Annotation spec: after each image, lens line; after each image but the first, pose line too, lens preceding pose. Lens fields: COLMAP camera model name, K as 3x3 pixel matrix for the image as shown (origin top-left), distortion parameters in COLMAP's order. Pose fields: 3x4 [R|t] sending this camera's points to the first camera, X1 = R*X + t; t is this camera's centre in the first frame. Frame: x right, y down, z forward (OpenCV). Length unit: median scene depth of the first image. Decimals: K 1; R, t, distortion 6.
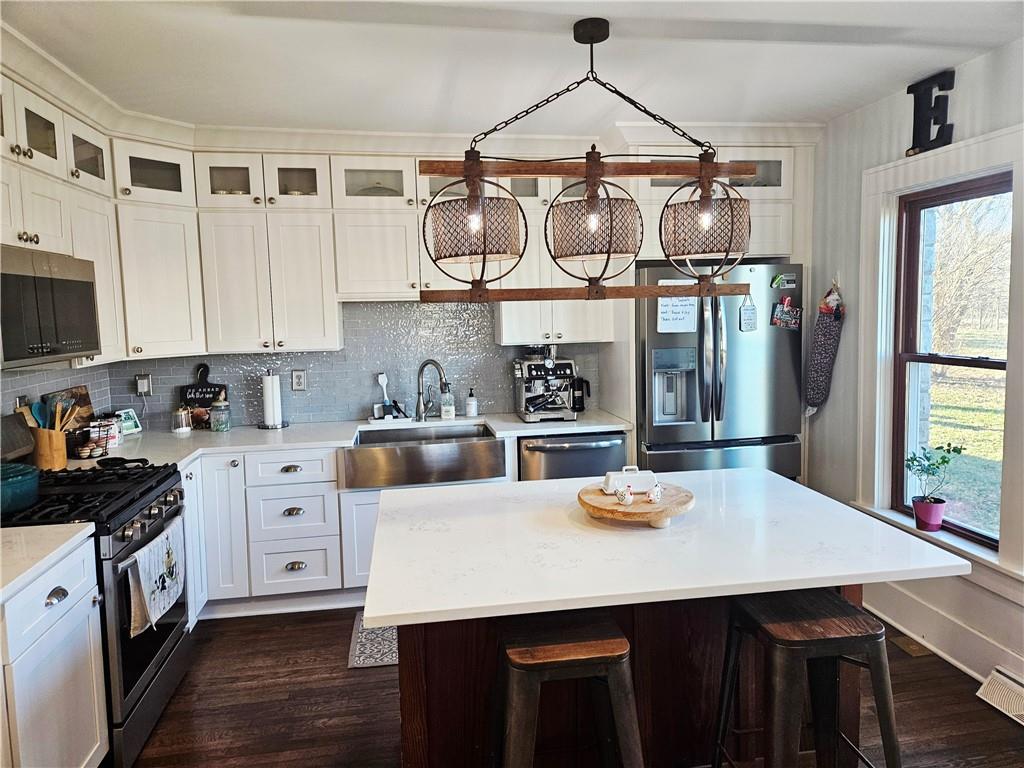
lens RADIAL K [[688.3, 0, 511.3], [0, 688.3, 371.4], [0, 0, 1]] dist [0.069157, -0.061109]
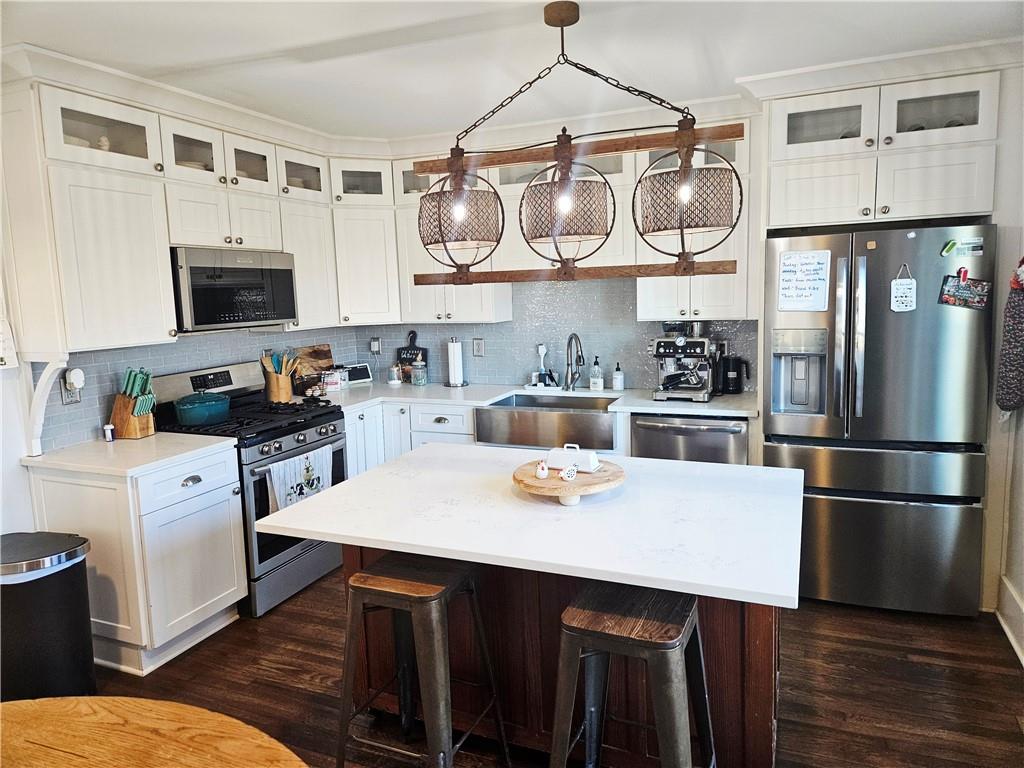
lens RADIAL K [[683.0, 0, 511.4], [0, 683.0, 374.1], [0, 0, 1]] dist [0.065092, -0.051046]
pose [[0.845365, 0.064580, -0.530271, 0.409811], [-0.038424, 0.997445, 0.060219, -0.015910], [0.532806, -0.030532, 0.845687, 0.062551]]
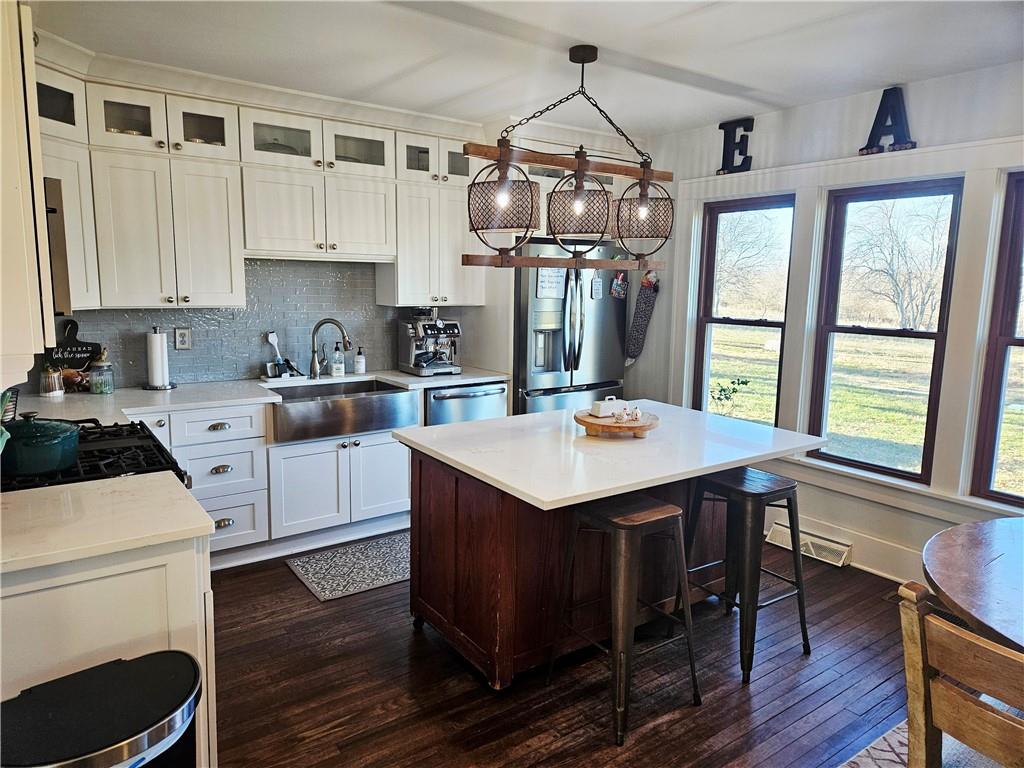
lens RADIAL K [[689.6, 0, 503.5], [0, 689.6, 380.6], [0, 0, 1]] dist [0.064283, -0.059882]
pose [[0.896317, -0.027347, 0.442570, -0.391068], [0.003108, 0.998459, 0.055401, 0.021463], [-0.443404, -0.048281, 0.895021, -0.063982]]
